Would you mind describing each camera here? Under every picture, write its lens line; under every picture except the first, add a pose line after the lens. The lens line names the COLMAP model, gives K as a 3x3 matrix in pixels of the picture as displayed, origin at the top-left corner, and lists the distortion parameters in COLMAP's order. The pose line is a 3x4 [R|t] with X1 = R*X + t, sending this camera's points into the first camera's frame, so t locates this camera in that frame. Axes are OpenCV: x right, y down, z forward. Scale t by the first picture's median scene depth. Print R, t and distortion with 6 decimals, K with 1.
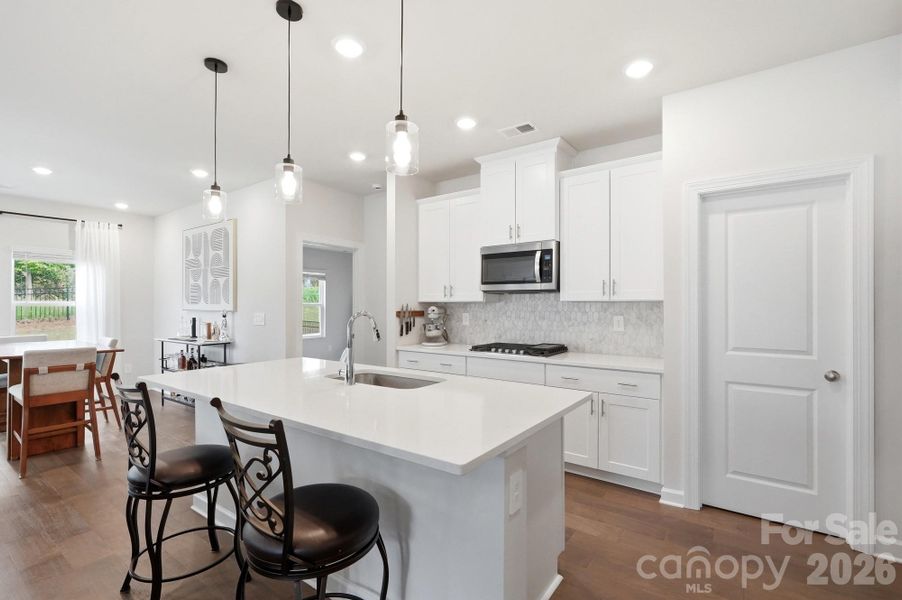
lens RADIAL K [[411.4, 0, 452.5], [0, 411.4, 301.5], [0, 0, 1]] dist [0.000897, -0.000315]
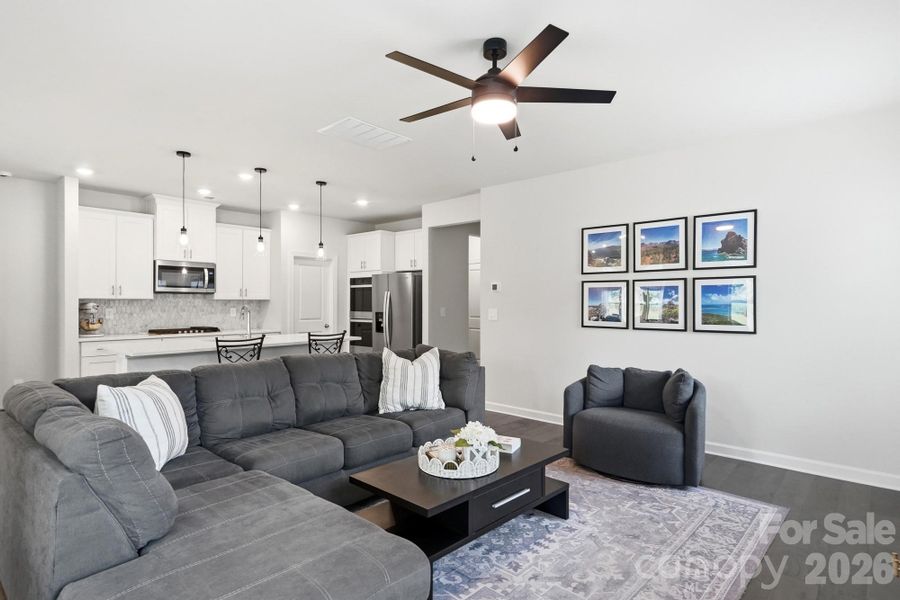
lens RADIAL K [[477.7, 0, 458.1], [0, 477.7, 302.4], [0, 0, 1]] dist [0.001701, 0.000136]
pose [[0.097978, 0.001255, 0.995188, -1.433338], [-0.008057, 0.999967, -0.000468, 0.003272], [-0.995156, -0.007972, 0.097985, -0.163172]]
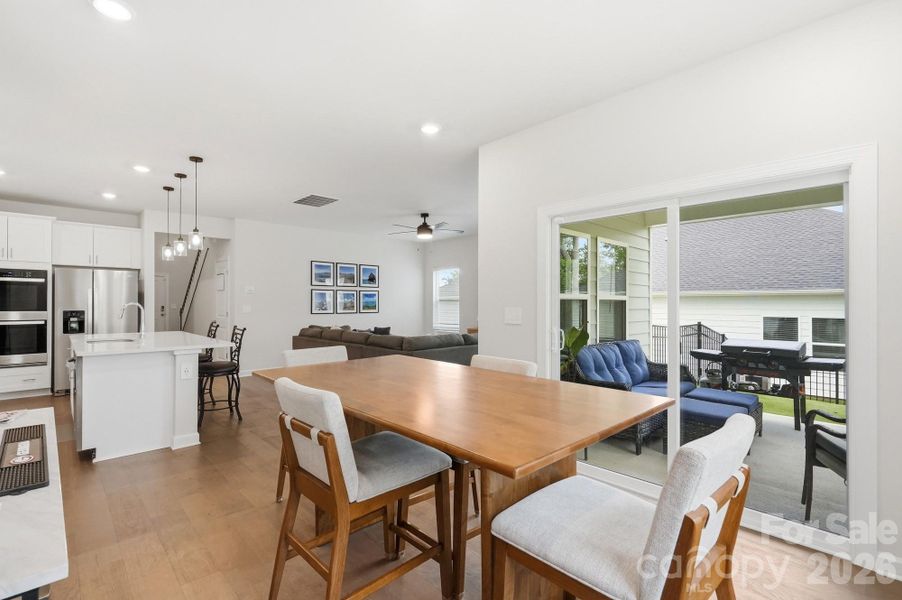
lens RADIAL K [[411.4, 0, 452.5], [0, 411.4, 301.5], [0, 0, 1]] dist [0.000897, -0.000315]
pose [[-0.984305, -0.000063, 0.176475, -1.176804], [-0.001553, 0.999964, -0.008303, 0.020375], [-0.176468, -0.008446, -0.984270, 1.530049]]
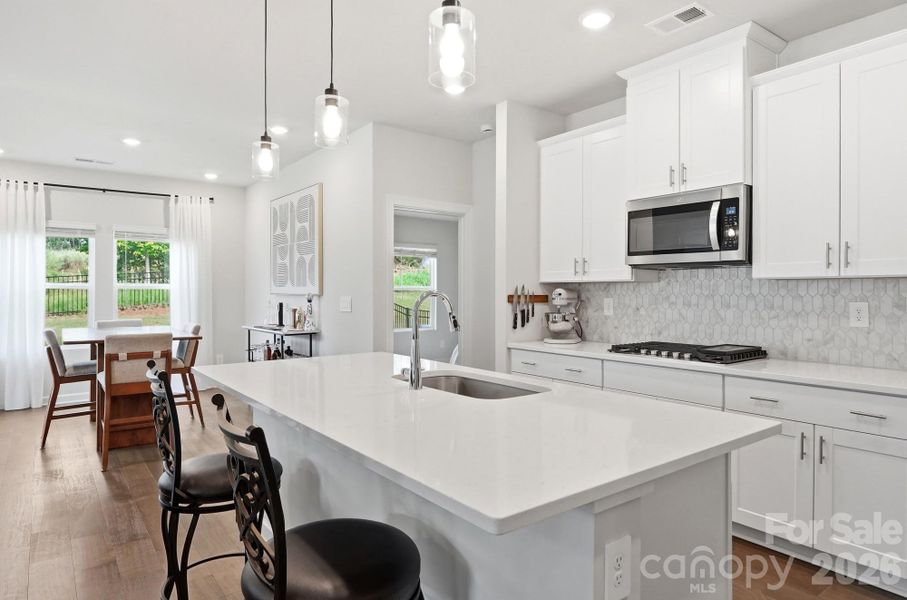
lens RADIAL K [[541.4, 0, 454.2], [0, 541.4, 290.9], [0, 0, 1]] dist [-0.001521, -0.000739]
pose [[0.956413, 0.001110, -0.292017, 0.057425], [0.000879, 0.999977, 0.006678, 0.010884], [0.292018, -0.006644, 0.956390, 0.051791]]
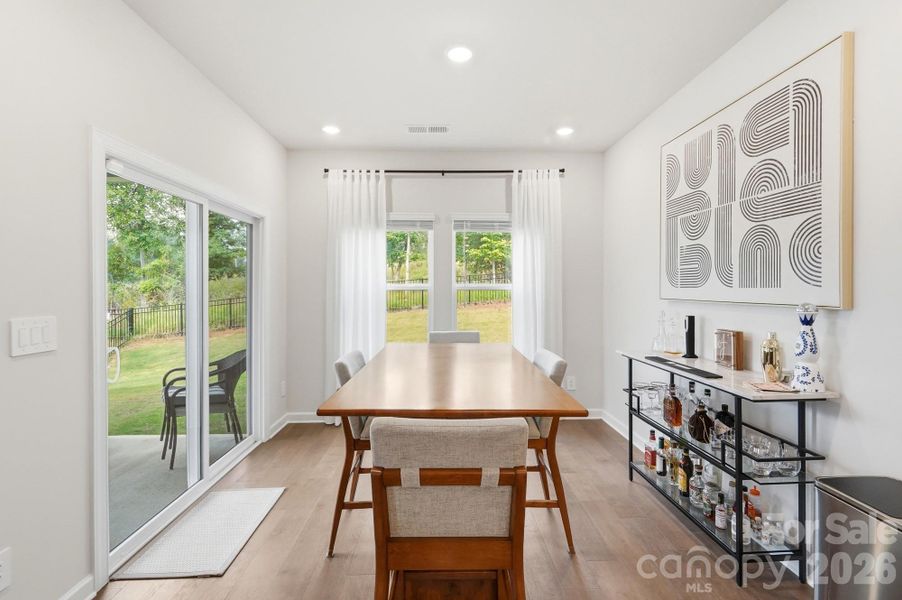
lens RADIAL K [[411.4, 0, 452.5], [0, 411.4, 301.5], [0, 0, 1]] dist [0.000897, -0.000315]
pose [[0.609219, 0.026339, -0.792565, -0.595445], [0.006277, 0.999257, 0.038032, 0.003953], [0.792978, -0.028145, 0.608600, 0.698148]]
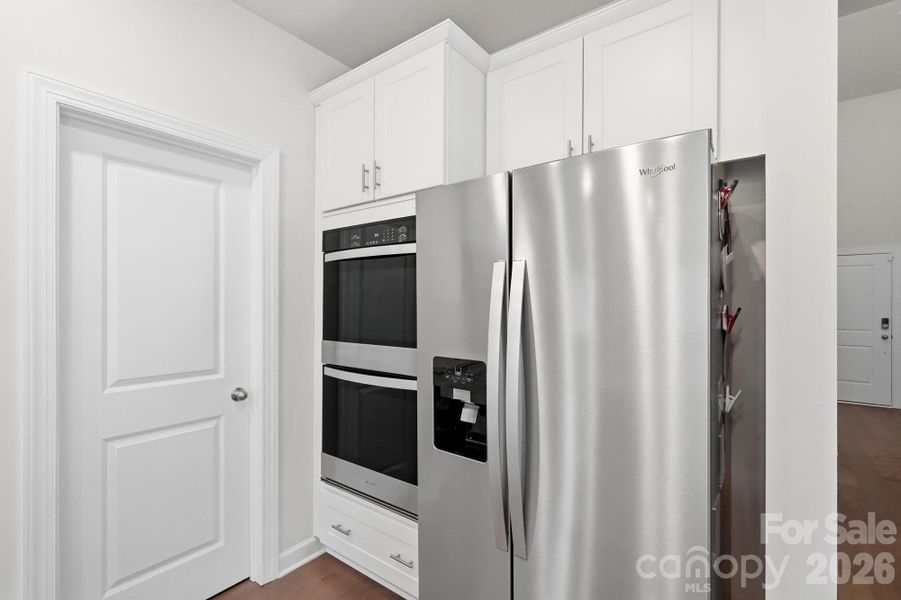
lens RADIAL K [[415.0, 0, 451.0], [0, 415.0, 303.8], [0, 0, 1]] dist [-0.004699, -0.000470]
pose [[0.027396, 0.004055, 0.999616, 0.052008], [-0.007387, 0.999965, -0.003854, -0.002651], [-0.999597, -0.007279, 0.027425, 0.325390]]
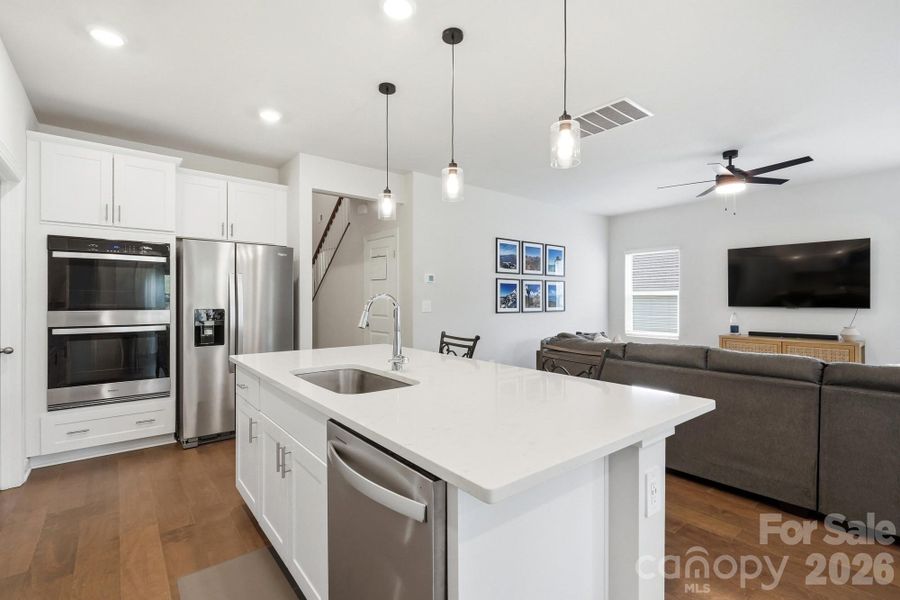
lens RADIAL K [[412.6, 0, 453.0], [0, 412.6, 298.8], [0, 0, 1]] dist [0.000351, 0.000068]
pose [[-0.966084, 0.001291, 0.258225, -0.346478], [-0.000646, 0.999972, -0.007415, 0.026626], [-0.258228, -0.007330, -0.966056, 1.066614]]
